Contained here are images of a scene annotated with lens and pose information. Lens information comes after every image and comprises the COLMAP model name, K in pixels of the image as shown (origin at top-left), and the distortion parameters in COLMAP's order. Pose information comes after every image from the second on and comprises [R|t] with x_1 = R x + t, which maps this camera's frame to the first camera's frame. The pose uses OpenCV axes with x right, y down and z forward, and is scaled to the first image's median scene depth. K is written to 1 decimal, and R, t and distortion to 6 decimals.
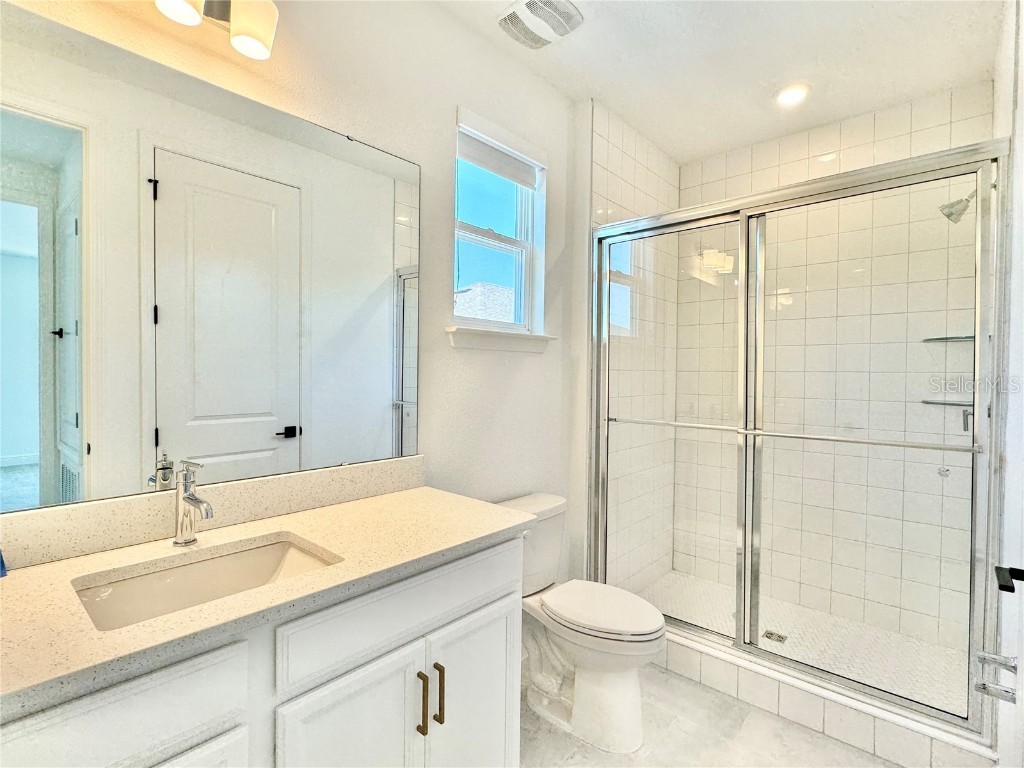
lens RADIAL K [[497.8, 0, 510.0], [0, 497.8, 380.4], [0, 0, 1]] dist [-0.001351, -0.001211]
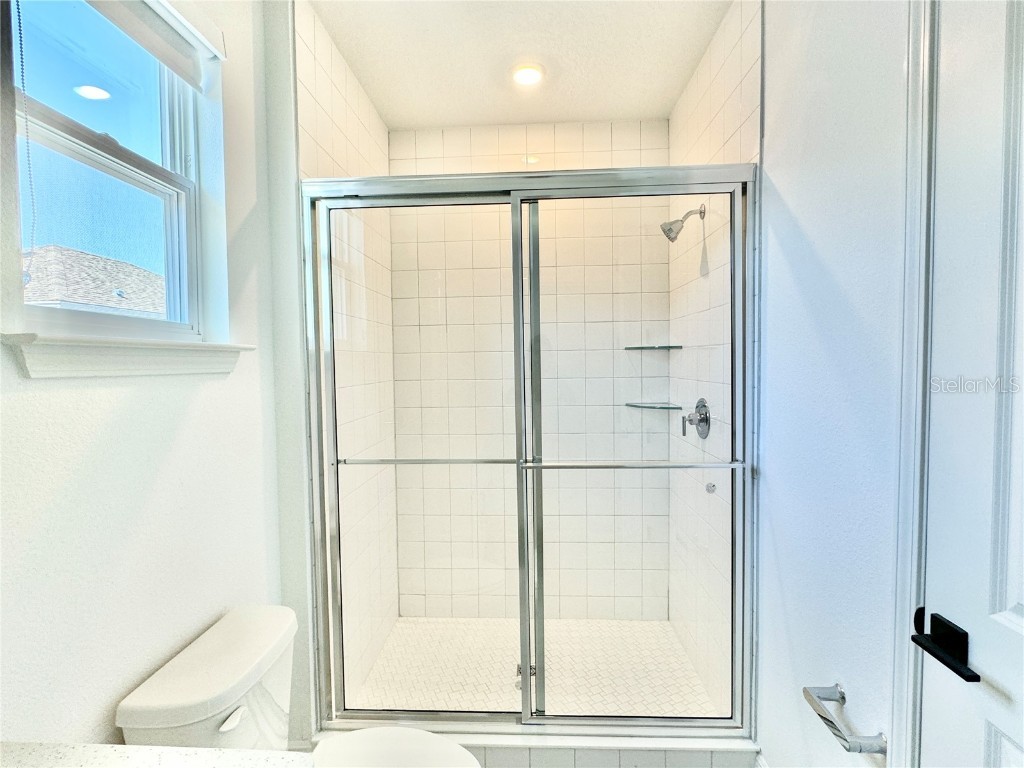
lens RADIAL K [[497.8, 0, 512.3], [0, 497.8, 384.4], [0, 0, 1]] dist [-0.001351, -0.001211]
pose [[0.780320, -0.046543, 0.623646, -0.043384], [0.030537, 0.998873, 0.036338, -0.051548], [-0.624635, -0.009311, 0.780861, 0.323040]]
